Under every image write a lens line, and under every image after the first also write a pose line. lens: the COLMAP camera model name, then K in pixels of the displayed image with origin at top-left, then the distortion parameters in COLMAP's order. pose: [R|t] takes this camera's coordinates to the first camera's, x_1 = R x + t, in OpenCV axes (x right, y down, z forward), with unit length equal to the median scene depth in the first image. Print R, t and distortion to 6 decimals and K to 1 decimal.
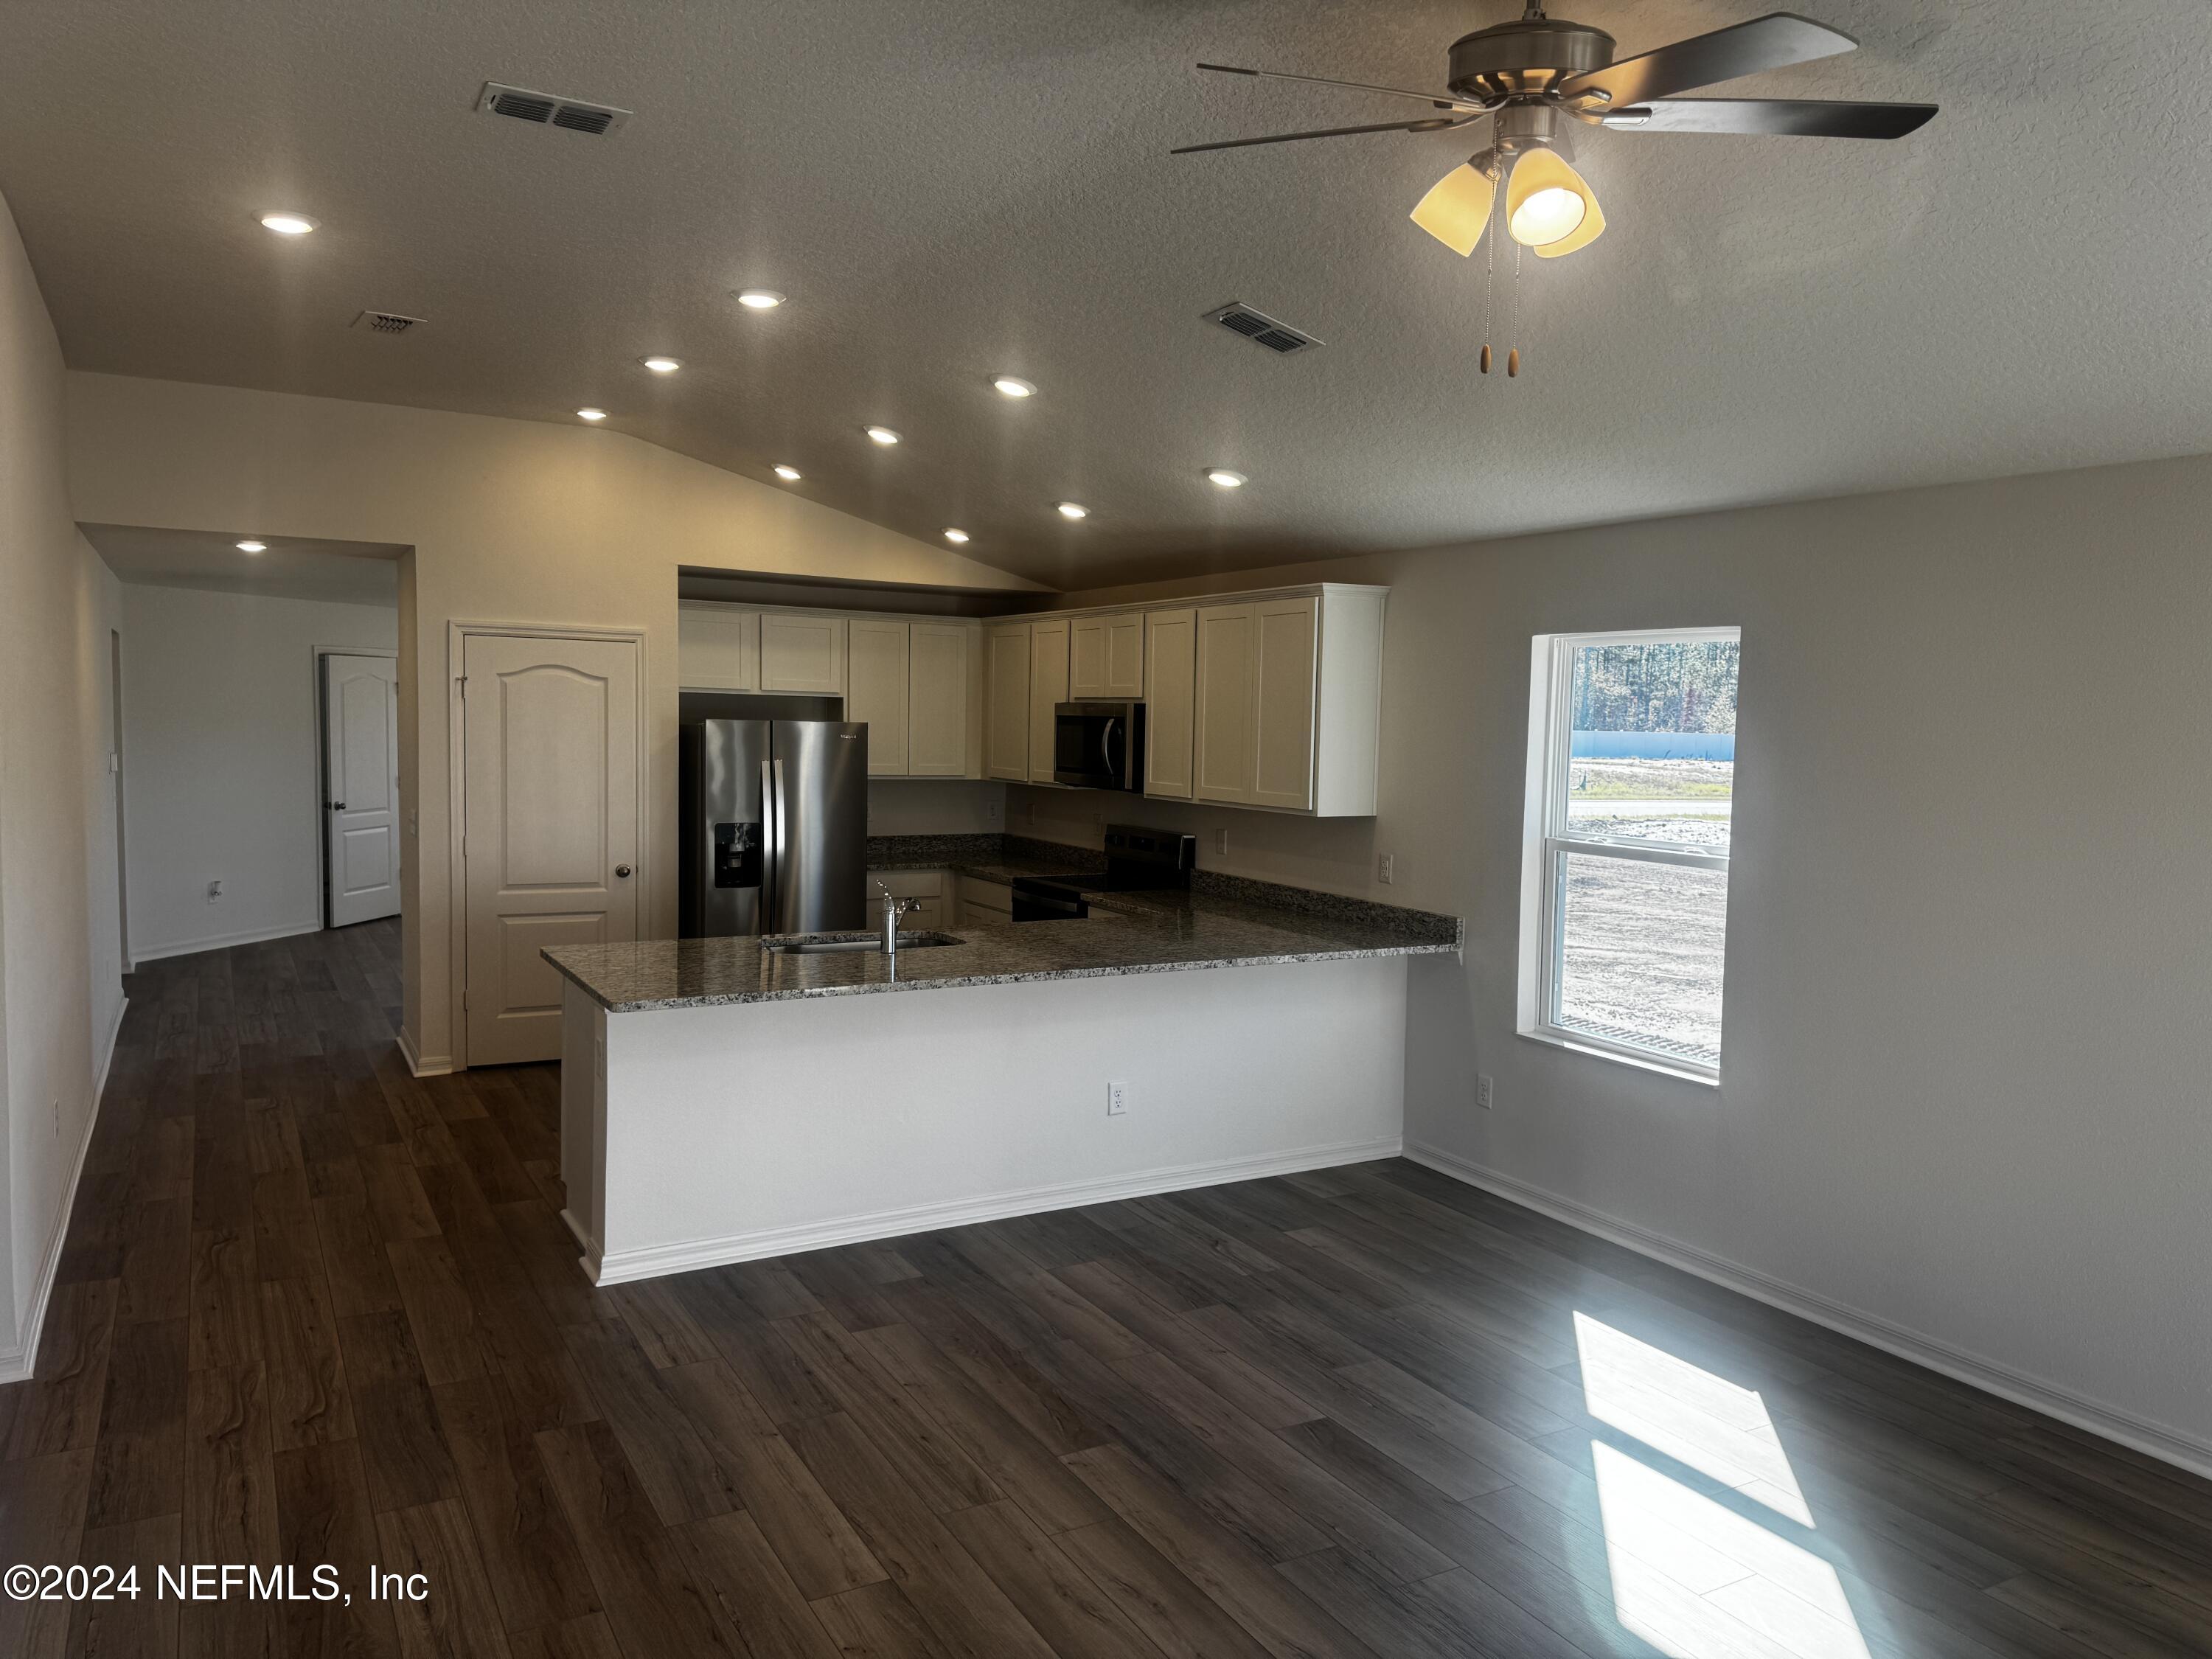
lens RADIAL K [[1547.2, 0, 1113.9], [0, 1547.2, 825.6], [0, 0, 1]] dist [-0.004237, -0.004783]
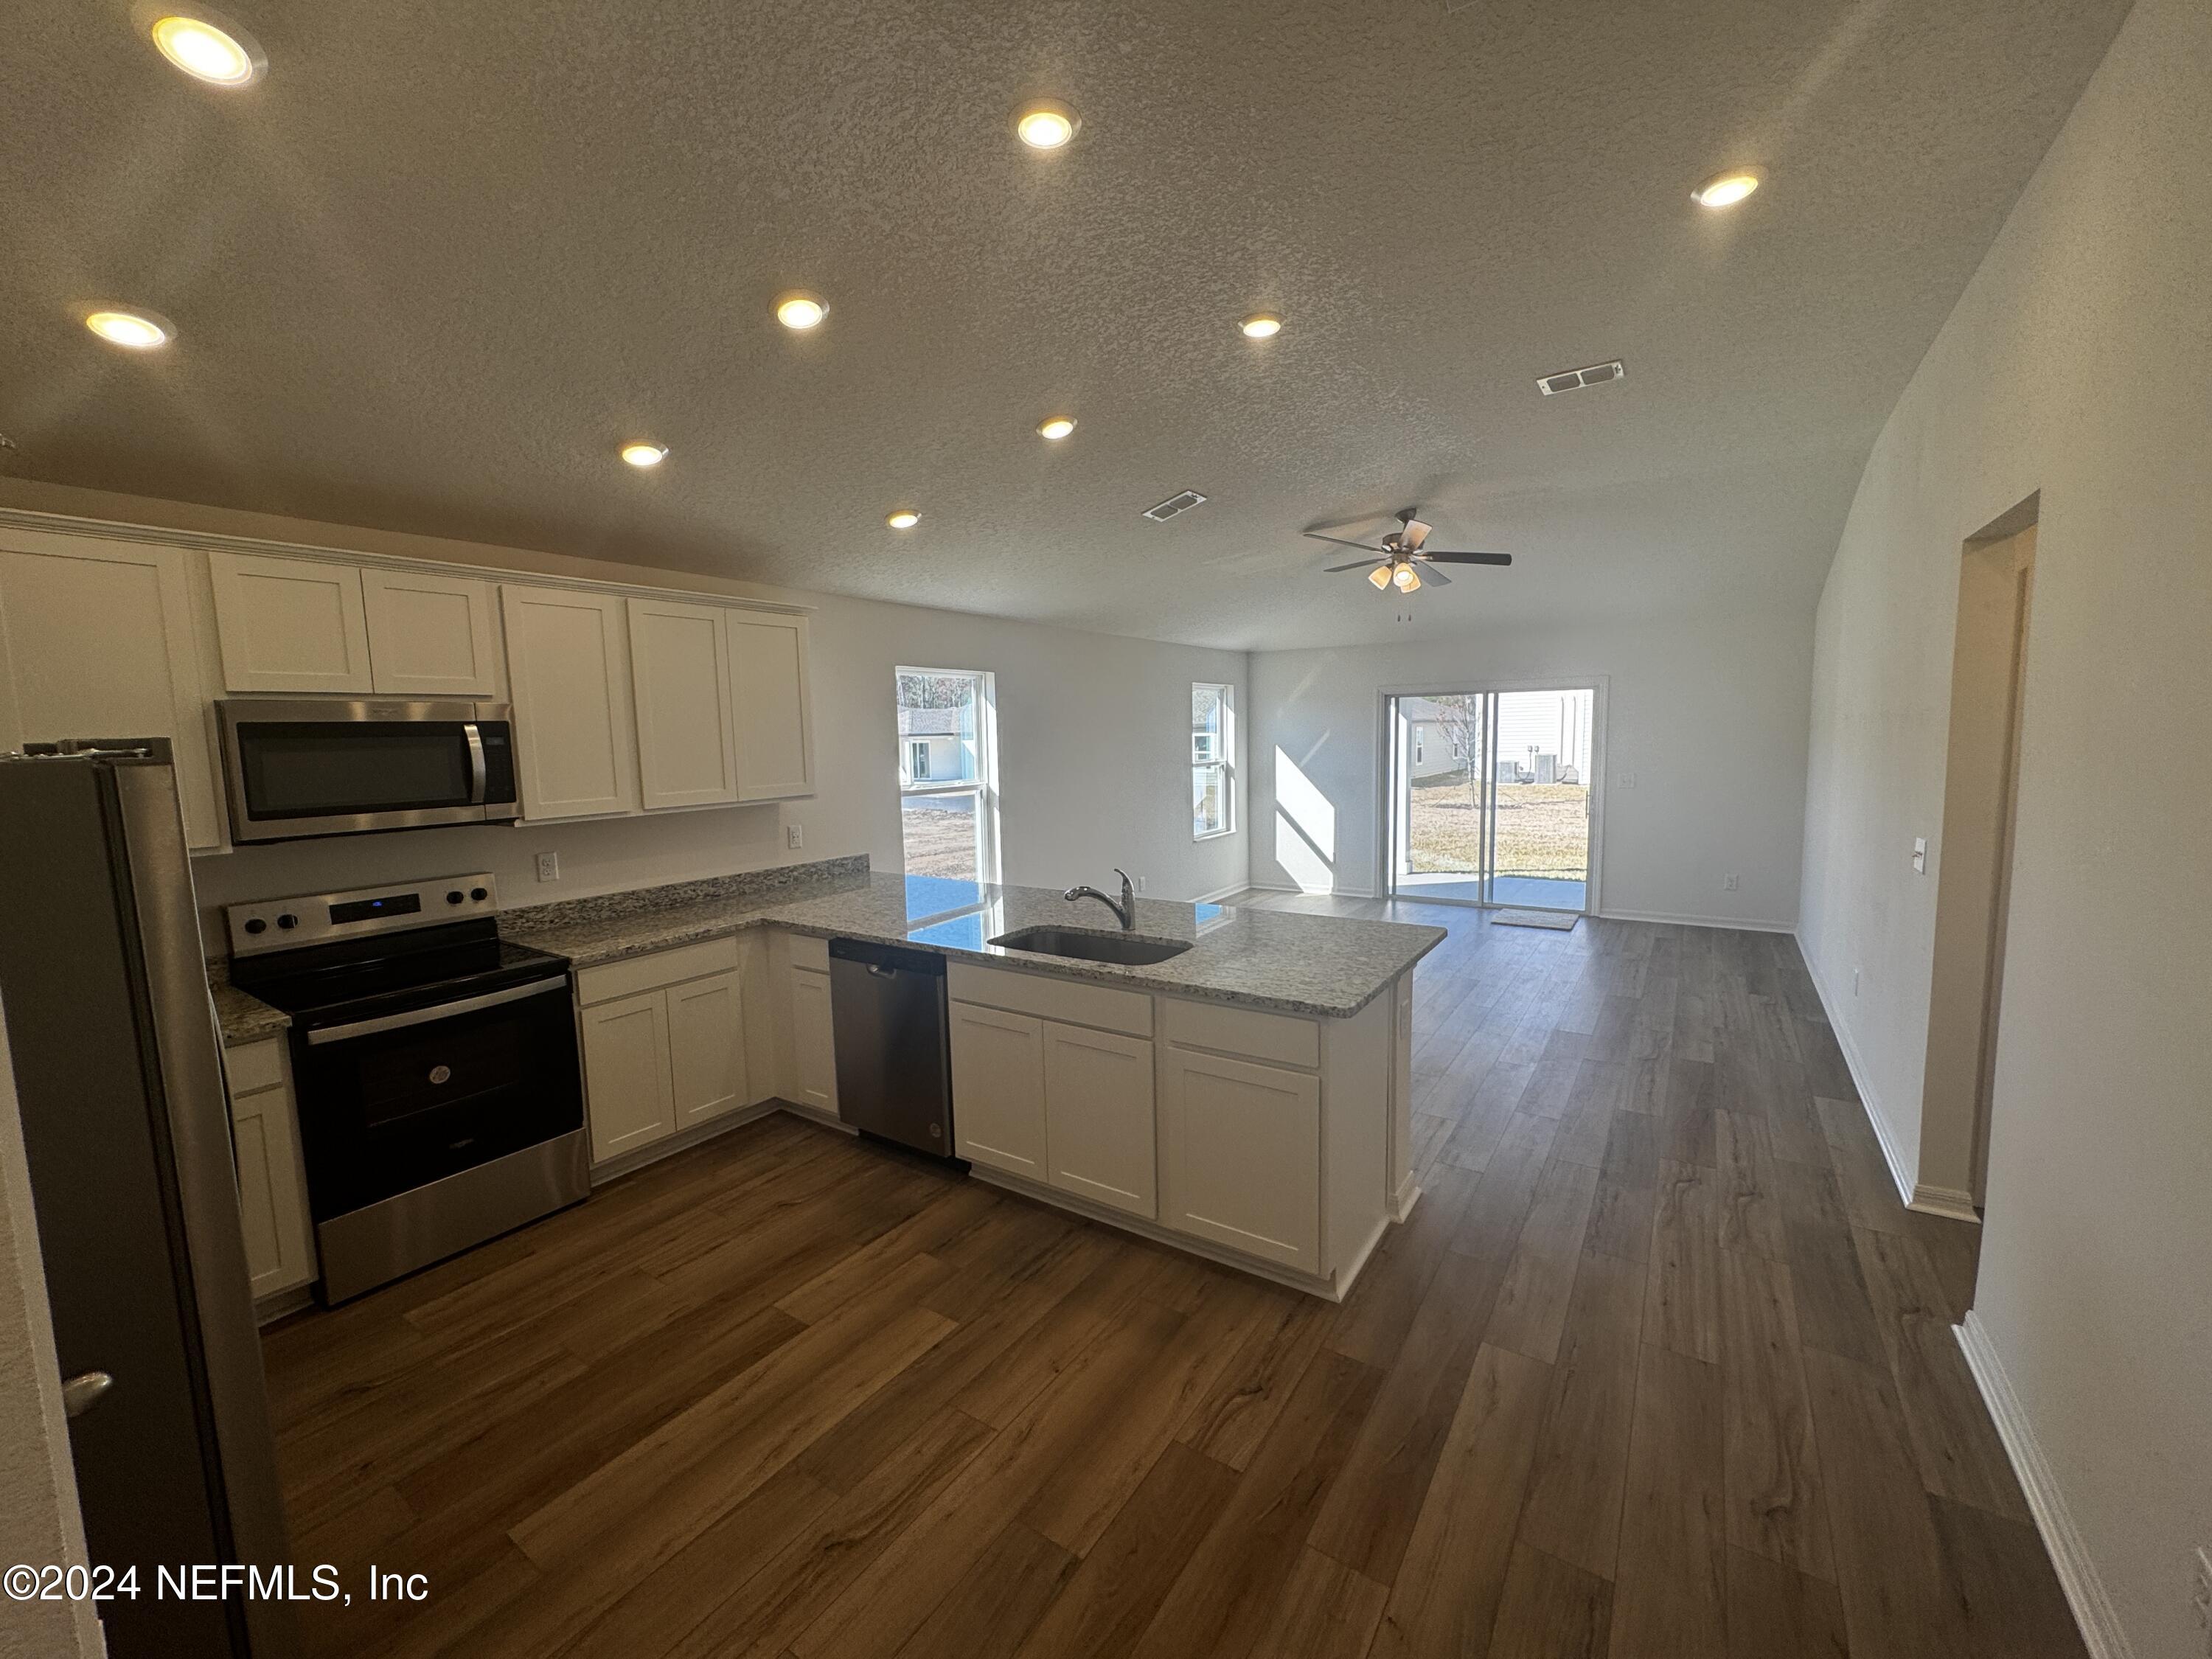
lens RADIAL K [[893.3, 0, 1118.8], [0, 893.3, 830.6], [0, 0, 1]] dist [0.001748, -0.000058]
pose [[-0.449430, -0.109734, 0.886550, -0.712077], [0.078498, 0.983736, 0.161558, -0.090130], [-0.889860, 0.142201, -0.433507, 1.291243]]
